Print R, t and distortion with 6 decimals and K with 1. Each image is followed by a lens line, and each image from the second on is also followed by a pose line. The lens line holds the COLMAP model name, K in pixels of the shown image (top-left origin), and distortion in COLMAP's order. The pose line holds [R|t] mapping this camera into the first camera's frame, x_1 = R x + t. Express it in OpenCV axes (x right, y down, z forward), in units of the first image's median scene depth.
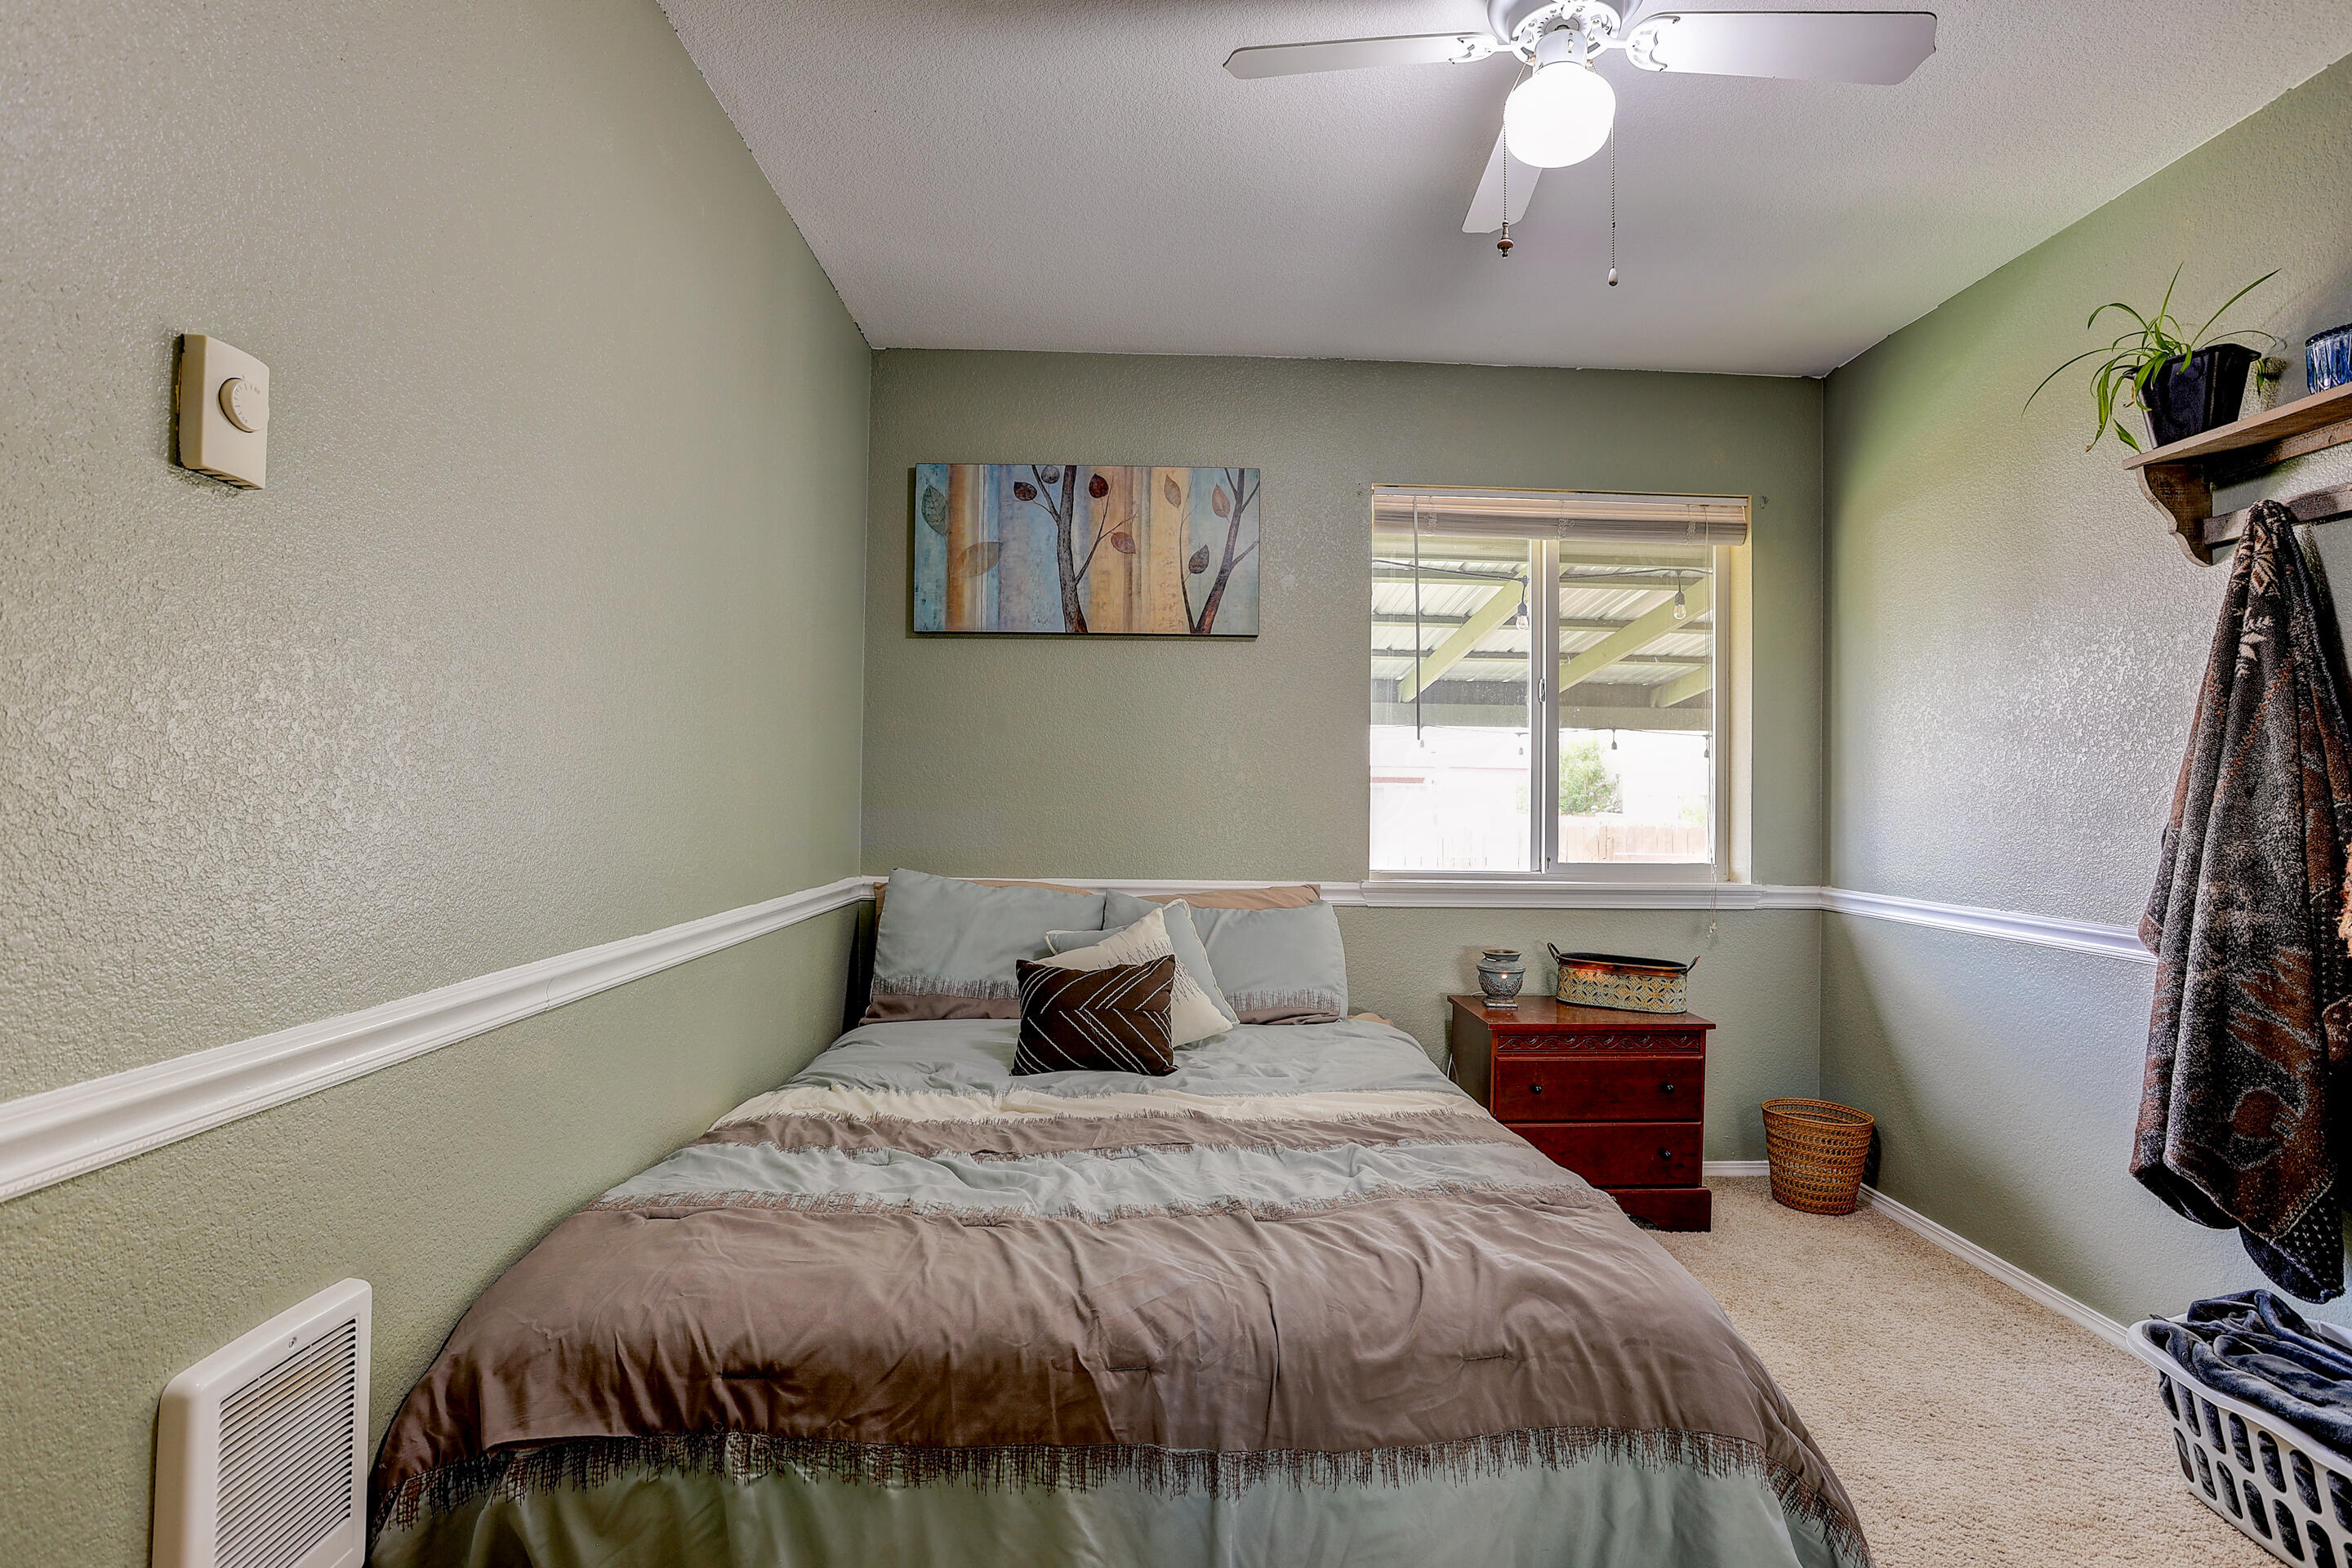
lens RADIAL K [[1132.7, 0, 1185.2], [0, 1132.7, 789.6], [0, 0, 1]] dist [-0.057239, 0.031840]
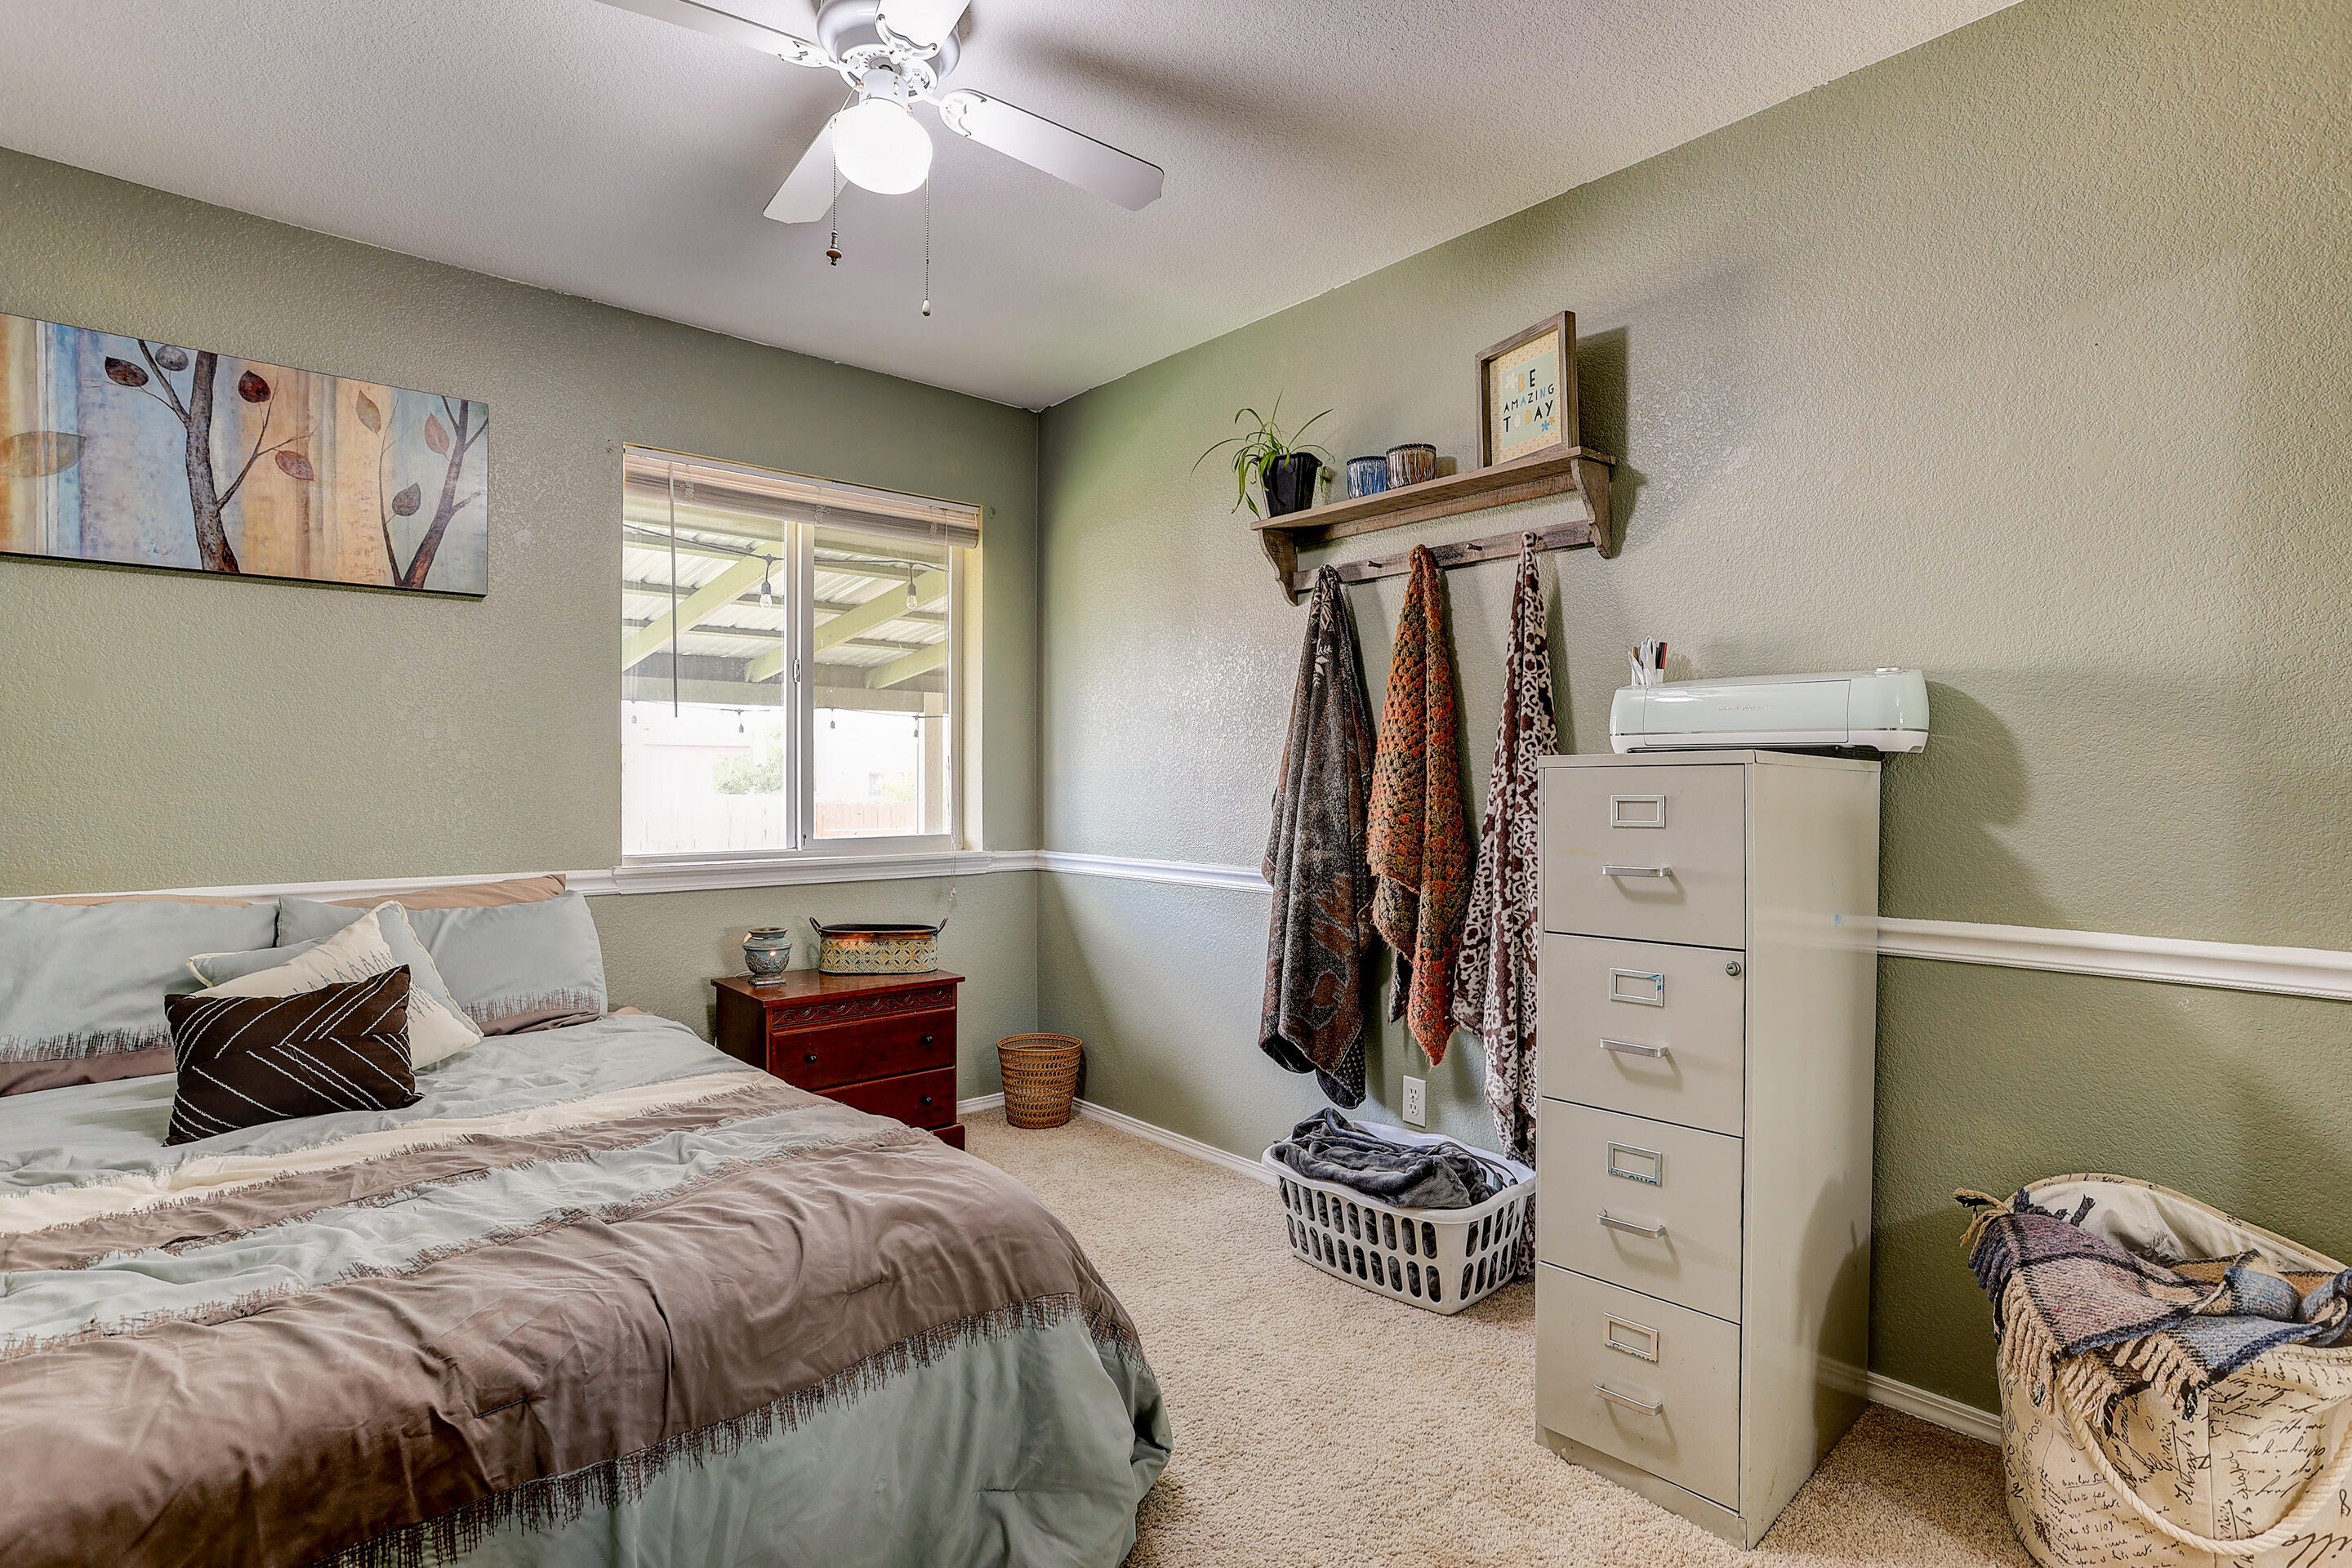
lens RADIAL K [[1175.2, 0, 1176.0], [0, 1175.2, 784.0], [0, 0, 1]] dist [-0.062259, 0.041673]
pose [[0.765636, -0.015117, 0.643096, -0.158098], [0.005811, 0.999846, 0.016585, -0.002214], [-0.643248, -0.008961, 0.765606, -0.047180]]
